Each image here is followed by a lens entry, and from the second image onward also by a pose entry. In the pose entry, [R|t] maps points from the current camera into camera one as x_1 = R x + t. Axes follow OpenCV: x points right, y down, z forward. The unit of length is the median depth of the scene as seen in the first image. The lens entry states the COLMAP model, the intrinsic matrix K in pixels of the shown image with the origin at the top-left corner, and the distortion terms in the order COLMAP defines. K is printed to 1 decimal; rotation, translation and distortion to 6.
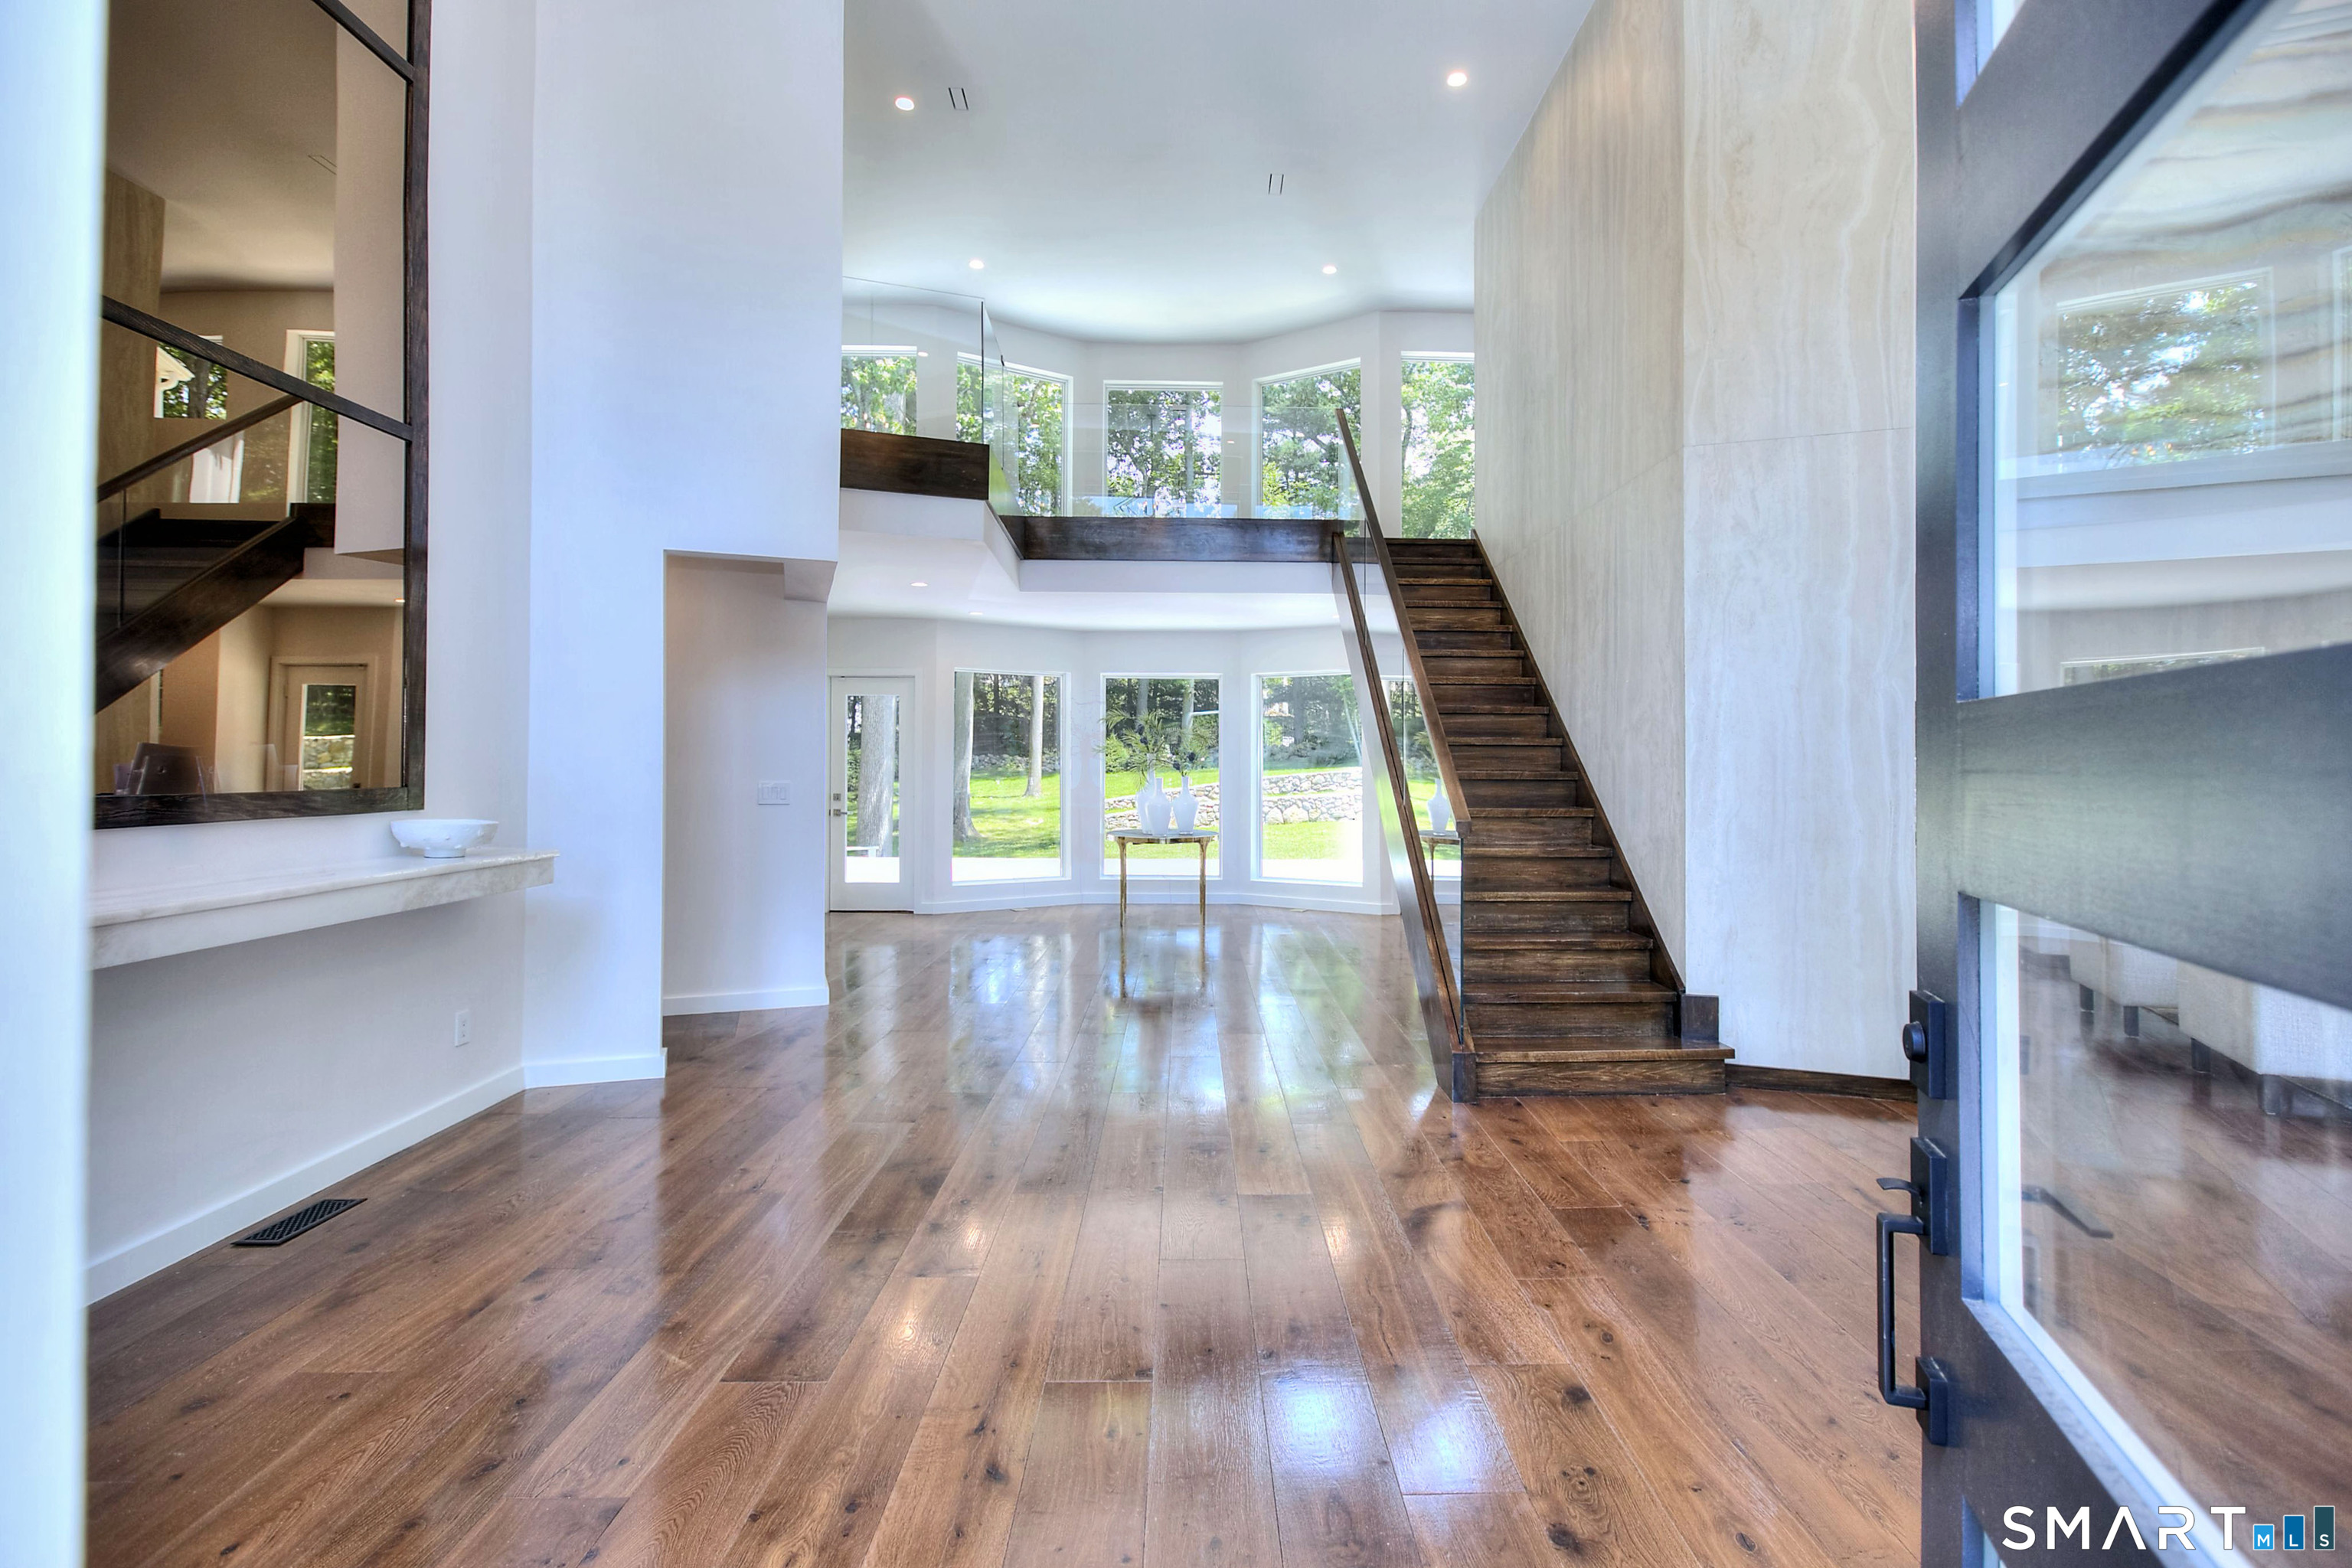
lens RADIAL K [[1133.9, 0, 1178.4], [0, 1133.9, 745.8], [0, 0, 1]] dist [-0.000296, 0.000204]
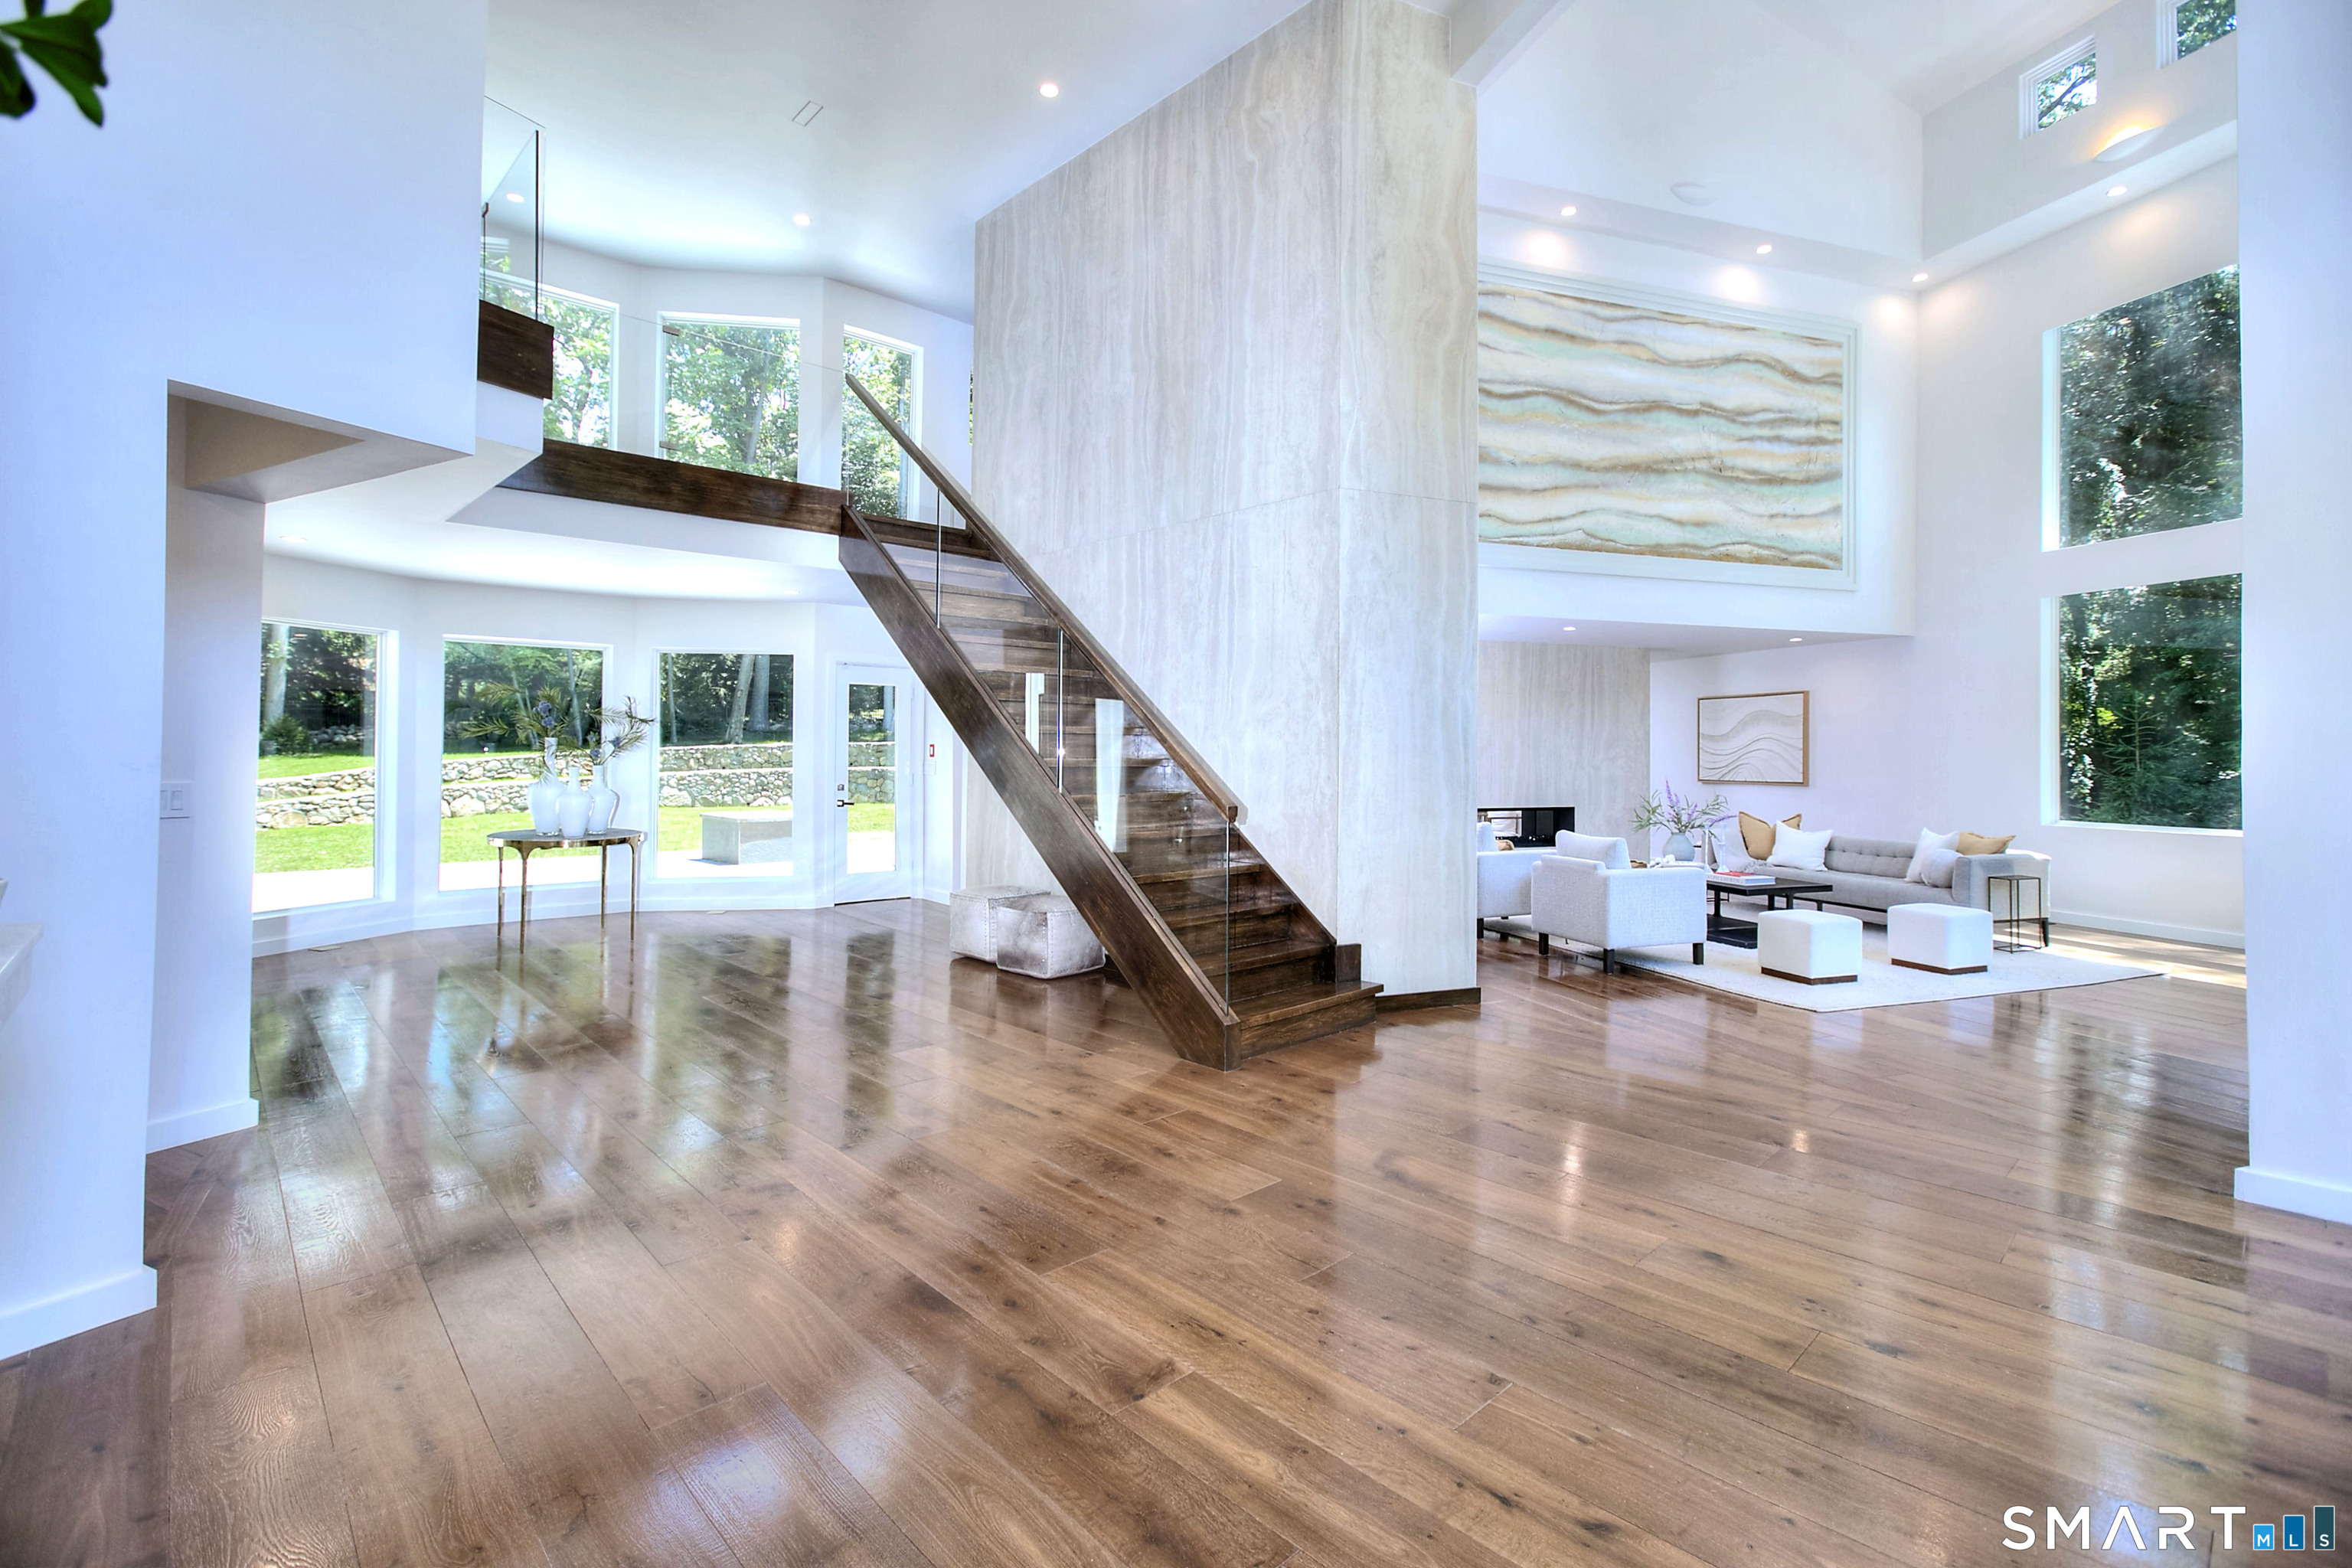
lens RADIAL K [[1097.2, 0, 1179.2], [0, 1097.2, 720.9], [0, 0, 1]] dist [-0.000938, 0.000739]
pose [[0.740798, 0.016640, 0.671522, -0.463161], [-0.009387, 0.999852, -0.014421, 0.001015], [-0.671662, 0.004379, 0.740845, 0.254973]]
